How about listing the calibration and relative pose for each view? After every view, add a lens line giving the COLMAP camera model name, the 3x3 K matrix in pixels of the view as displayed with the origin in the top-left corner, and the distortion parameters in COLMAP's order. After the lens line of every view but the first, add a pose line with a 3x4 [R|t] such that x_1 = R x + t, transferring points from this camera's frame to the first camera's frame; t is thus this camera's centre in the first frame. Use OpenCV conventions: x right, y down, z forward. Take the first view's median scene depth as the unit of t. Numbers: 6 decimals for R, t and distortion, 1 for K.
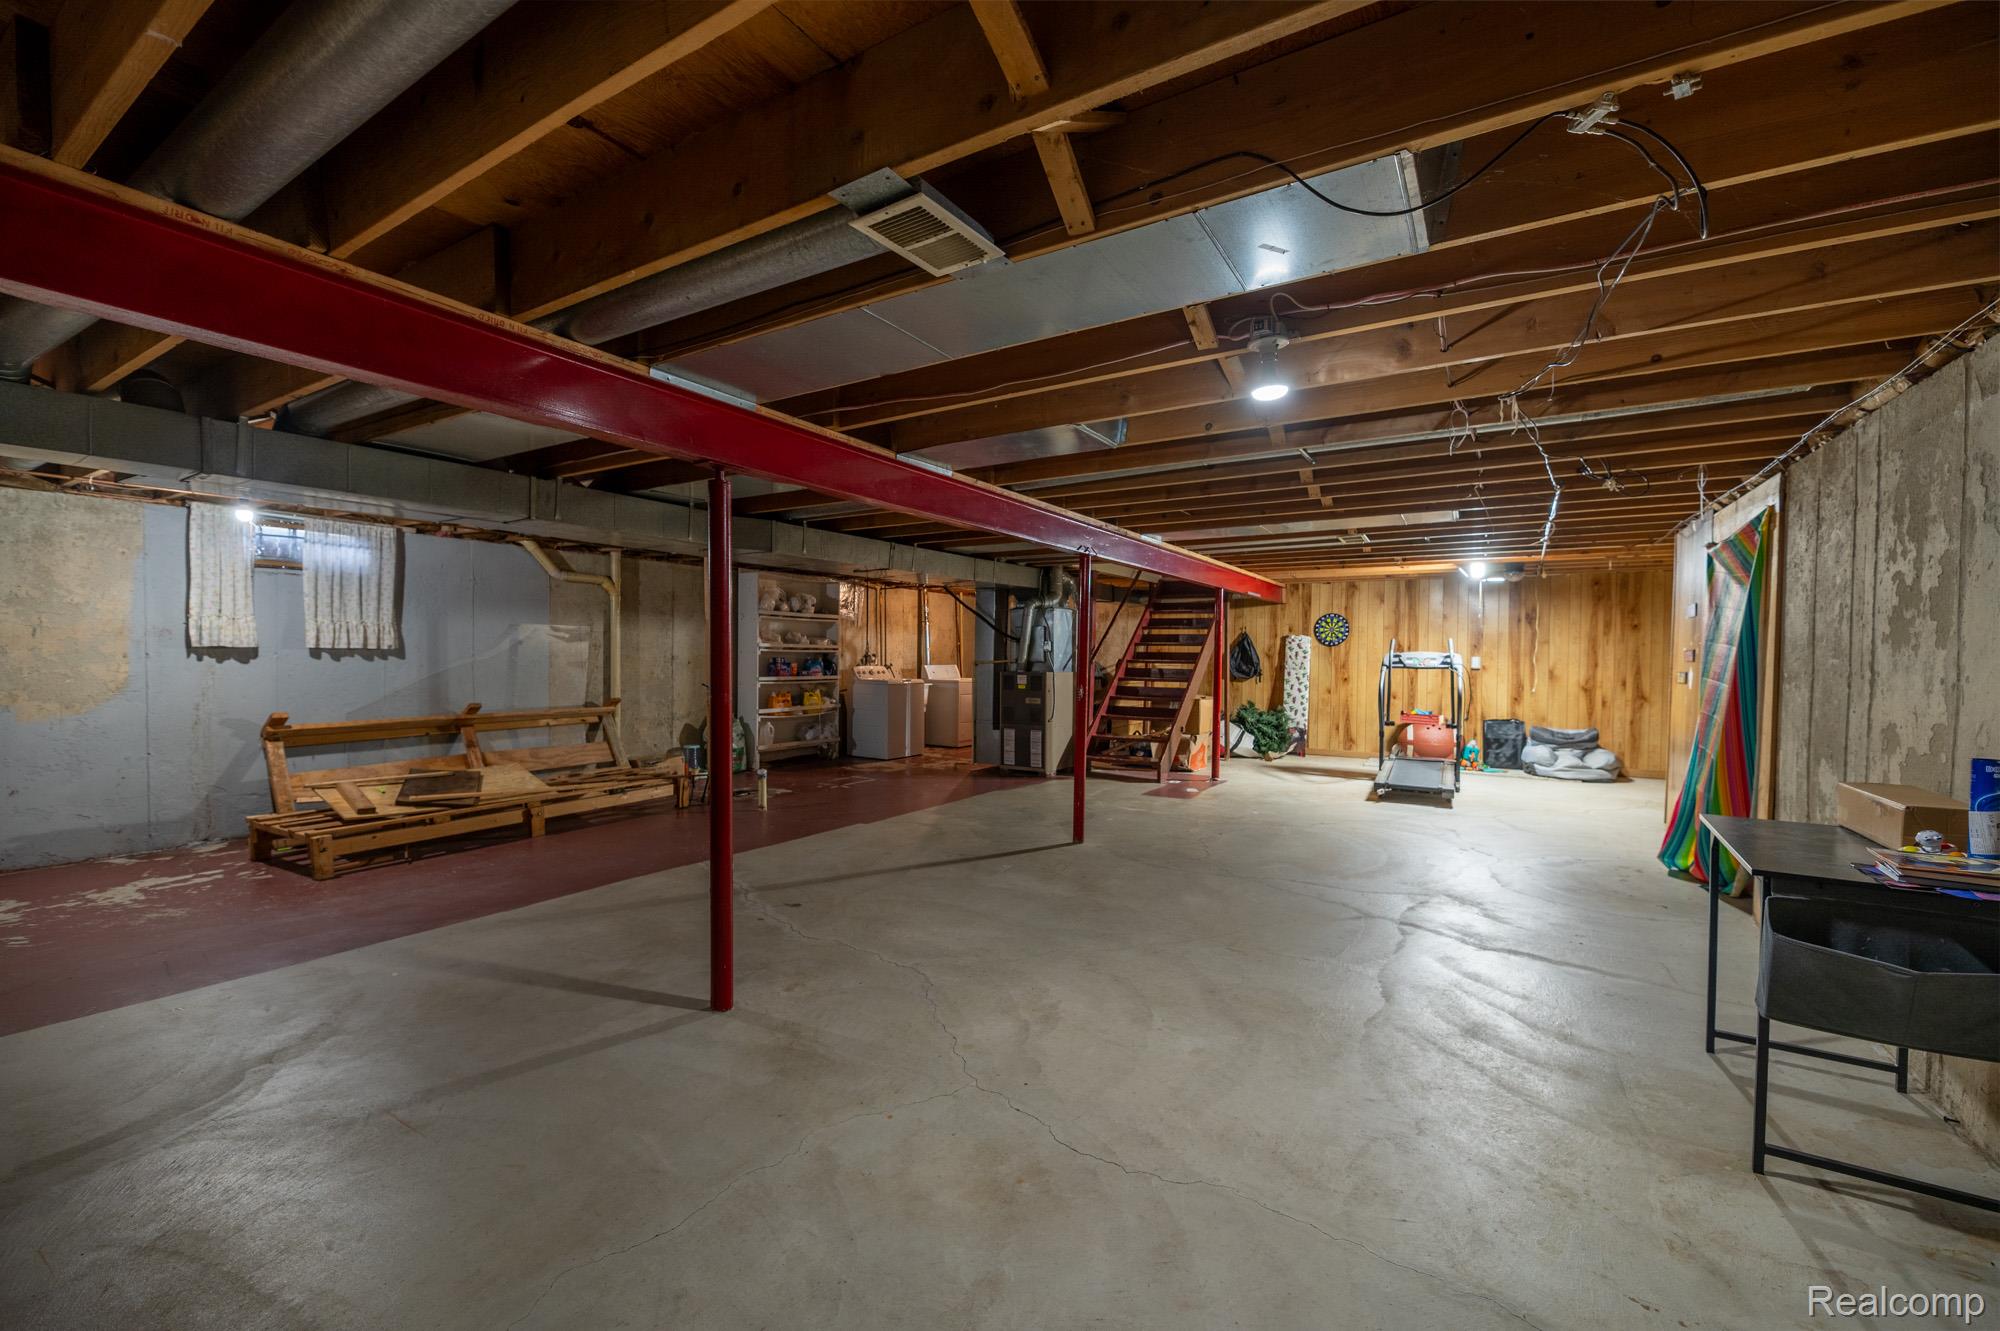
lens RADIAL K [[805.5, 0, 1002.6], [0, 805.5, 666.3], [0, 0, 1]] dist [-0.002177, -0.000303]
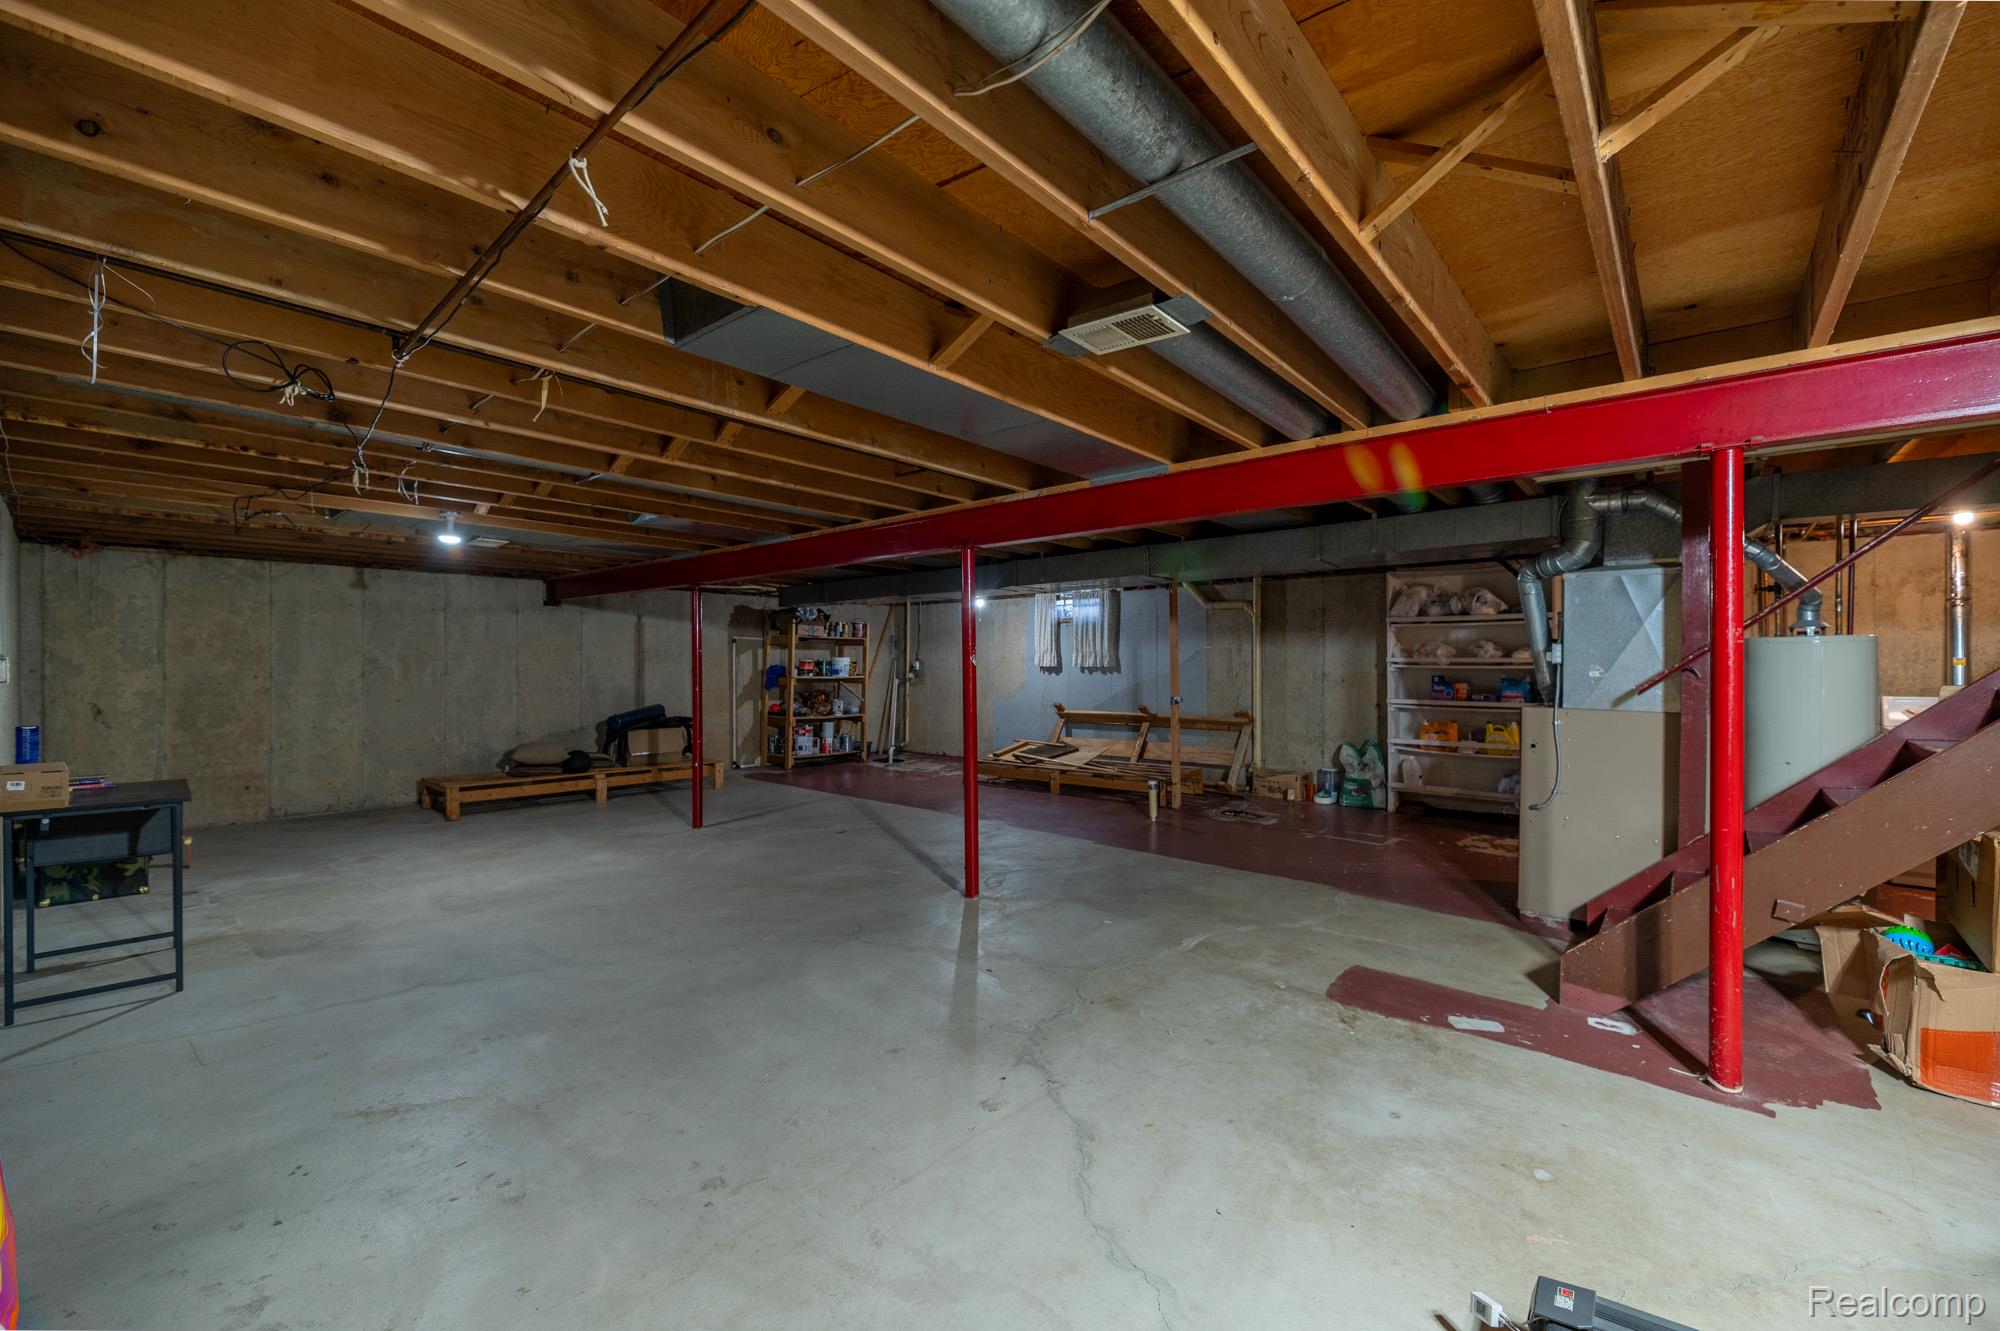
lens RADIAL K [[805.5, 0, 1004.5], [0, 805.5, 665.7], [0, 0, 1]] dist [-0.002177, -0.000303]
pose [[-0.169906, -0.007177, -0.985434, 0.674022], [-0.021096, 0.999771, -0.003644, -0.011134], [0.985234, 0.020169, -0.170019, 0.878572]]
